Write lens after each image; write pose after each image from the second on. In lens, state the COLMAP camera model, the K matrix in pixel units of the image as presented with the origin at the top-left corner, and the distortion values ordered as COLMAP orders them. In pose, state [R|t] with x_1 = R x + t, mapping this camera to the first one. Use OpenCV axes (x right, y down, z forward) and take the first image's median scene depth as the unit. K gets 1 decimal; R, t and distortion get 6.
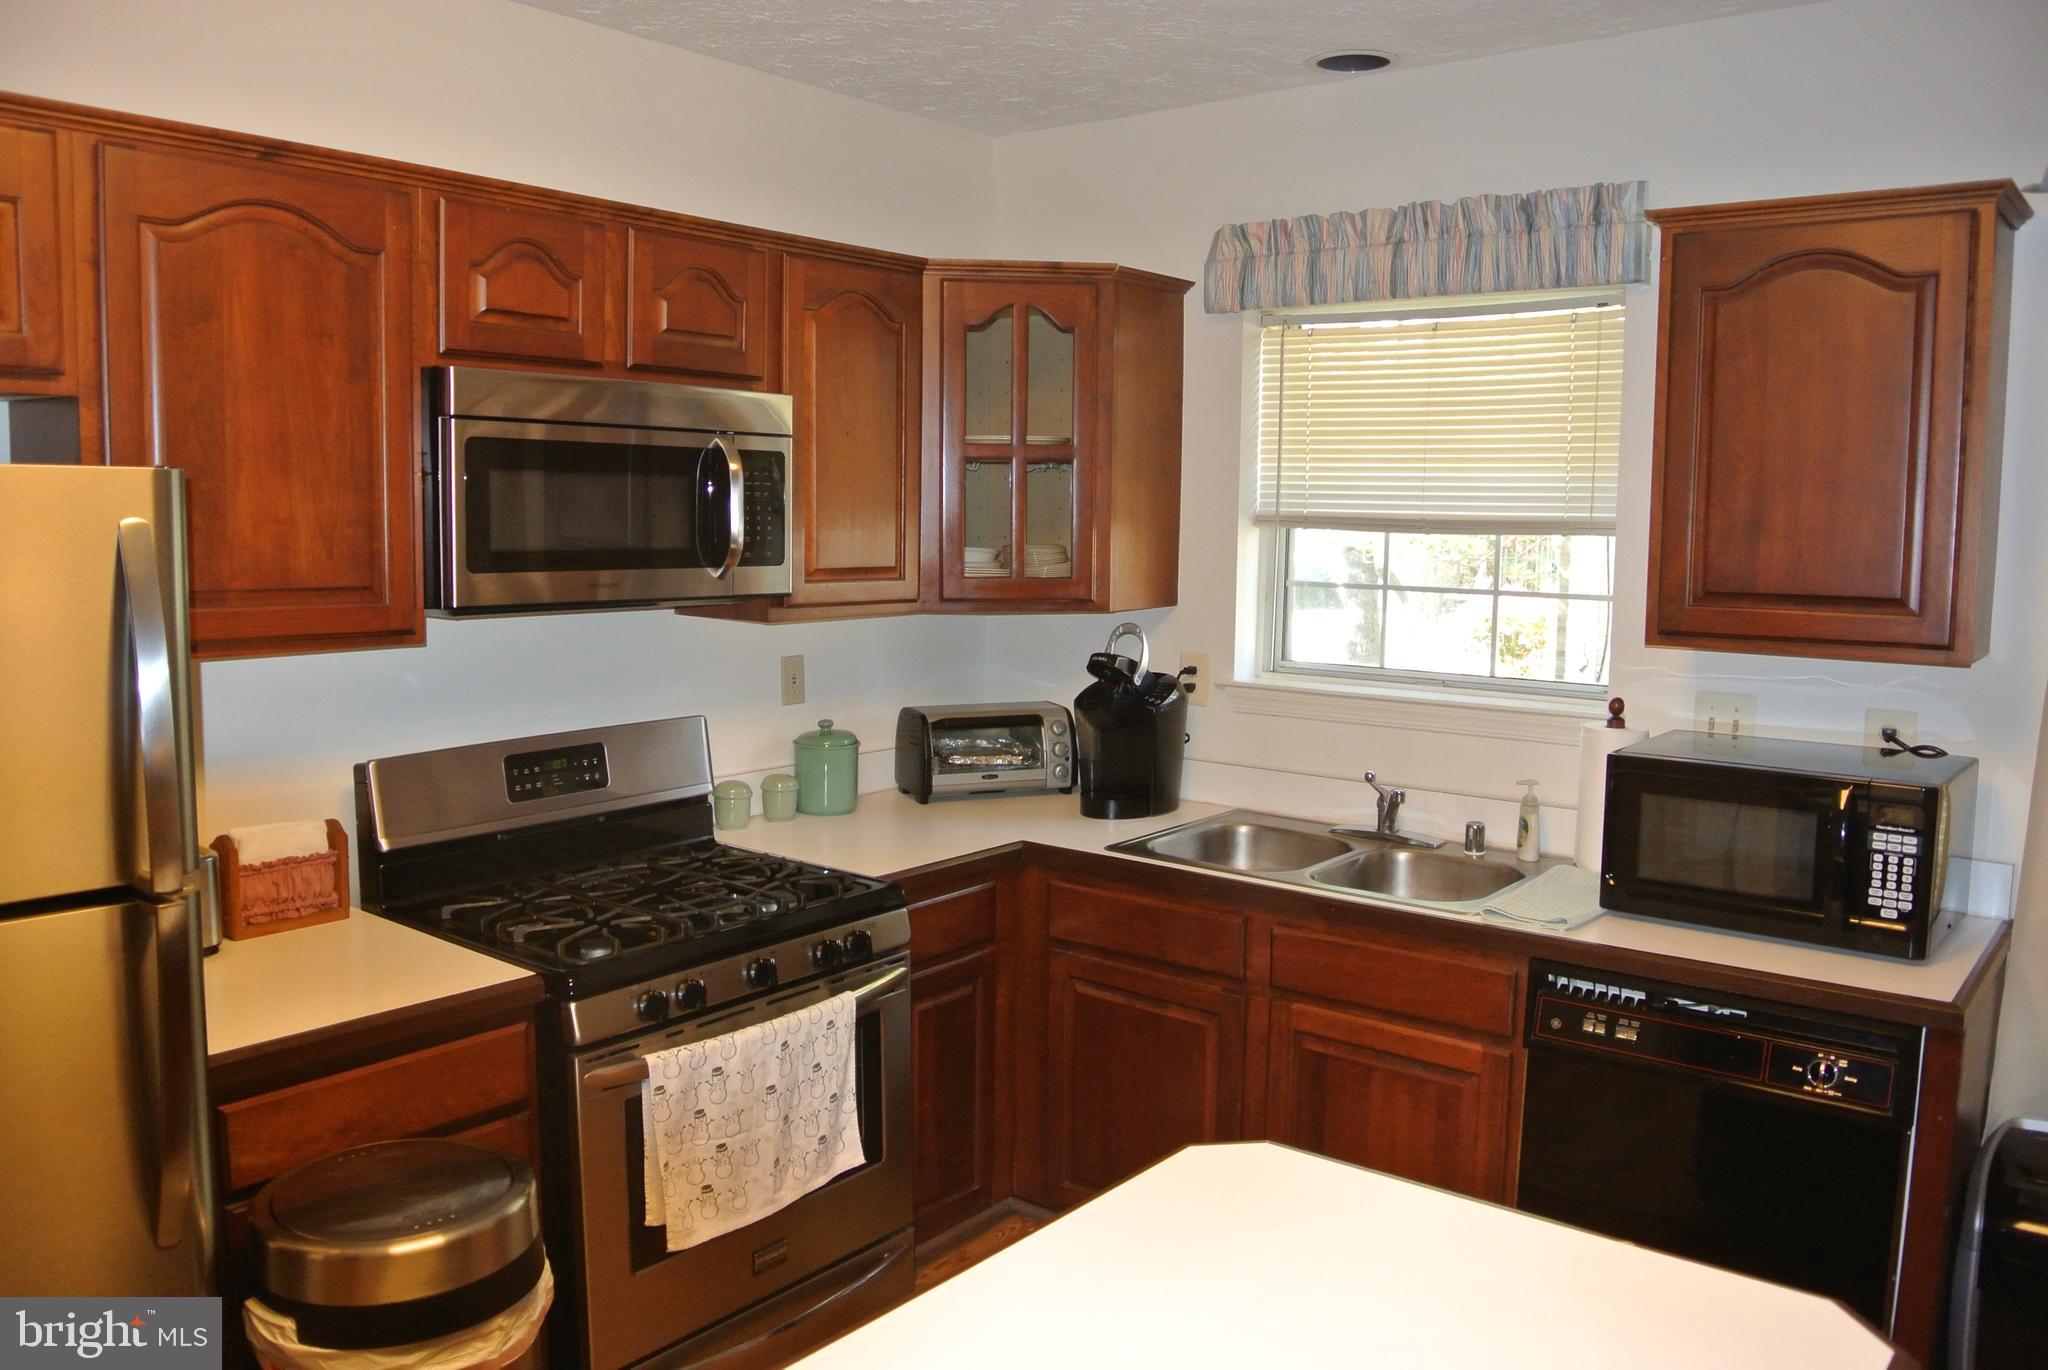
lens RADIAL K [[1587.5, 0, 1021.5], [0, 1587.5, 675.5], [0, 0, 1]] dist [-0.083668, 0.033465]
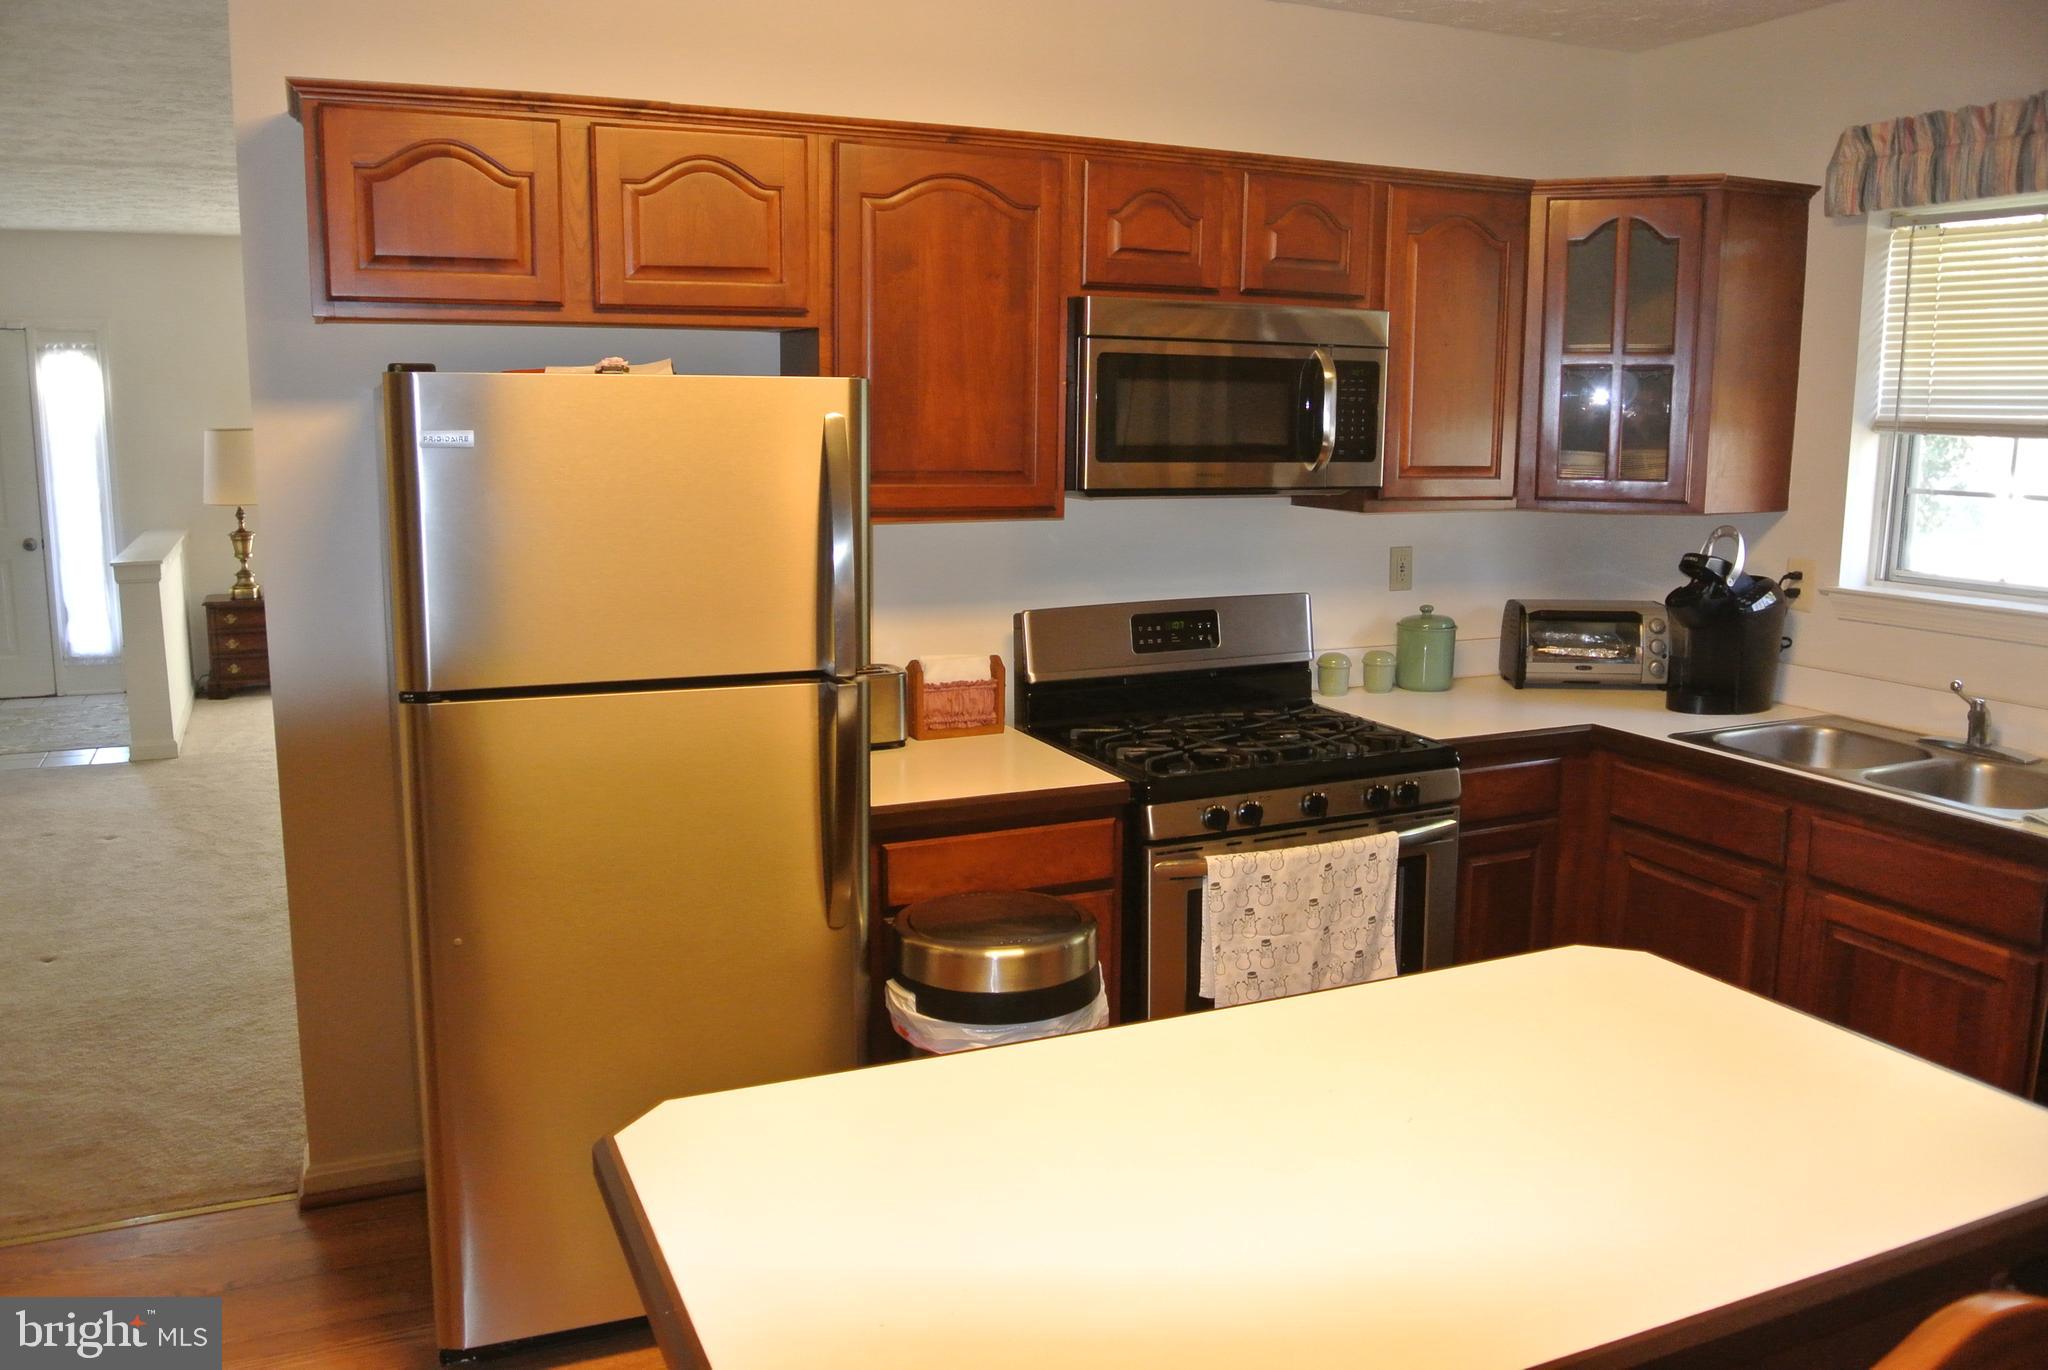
lens RADIAL K [[1587.5, 0, 1021.5], [0, 1587.5, 675.5], [0, 0, 1]] dist [-0.083668, 0.033465]
pose [[0.889998, 0.065872, -0.451182, 0.153779], [-0.042474, 0.997184, 0.061803, 0.025366], [0.453983, -0.035841, 0.890289, -0.138196]]
